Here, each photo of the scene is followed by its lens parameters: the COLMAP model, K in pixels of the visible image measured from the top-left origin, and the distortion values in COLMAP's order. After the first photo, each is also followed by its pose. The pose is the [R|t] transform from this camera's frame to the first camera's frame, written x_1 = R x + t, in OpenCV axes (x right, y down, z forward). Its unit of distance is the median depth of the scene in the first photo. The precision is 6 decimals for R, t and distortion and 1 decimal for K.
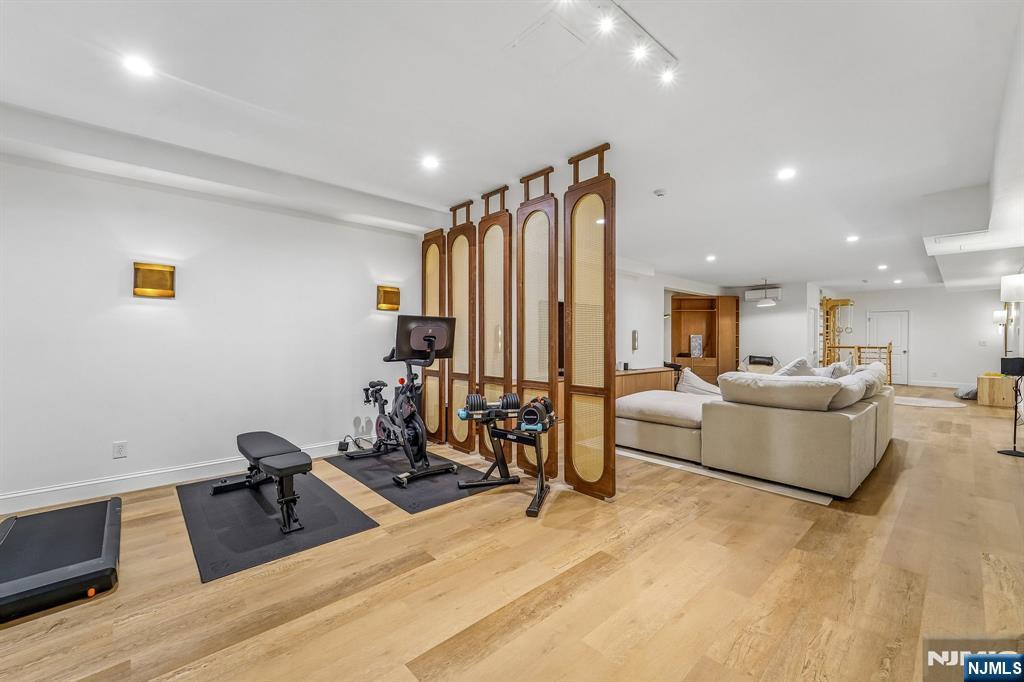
lens RADIAL K [[418.9, 0, 509.0], [0, 418.9, 339.5], [0, 0, 1]] dist [-0.016910, -0.000599]
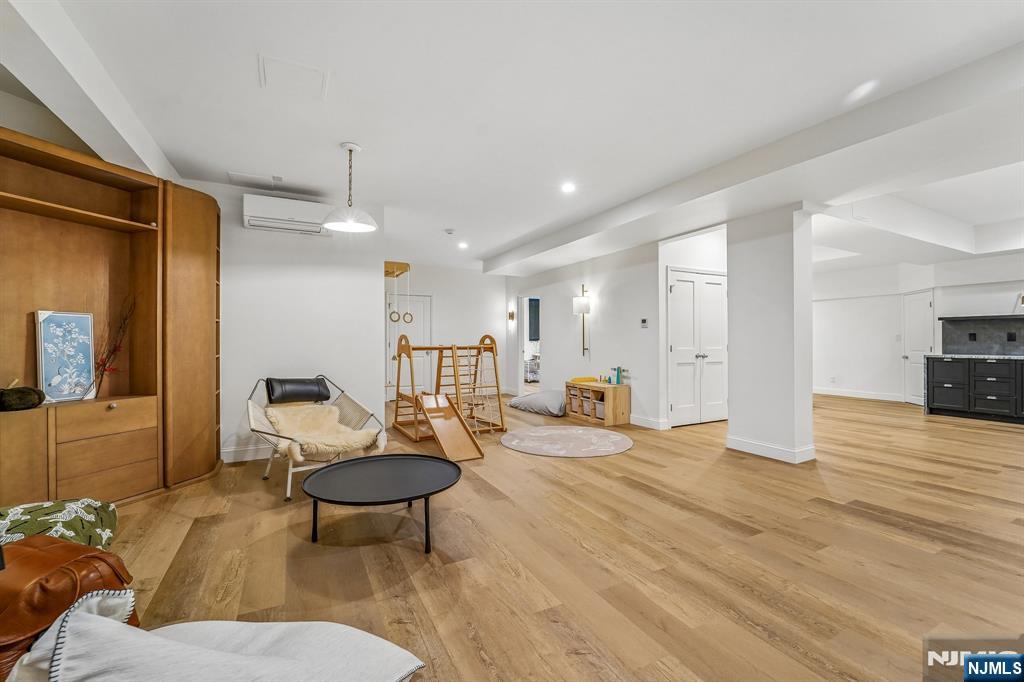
lens RADIAL K [[418.9, 0, 509.8], [0, 418.9, 338.8], [0, 0, 1]] dist [-0.016910, -0.000599]
pose [[0.269417, 0.000653, 0.963023, 0.292174], [0.001796, 0.999998, -0.001180, 0.006021], [-0.963022, 0.002047, 0.269415, 0.698281]]
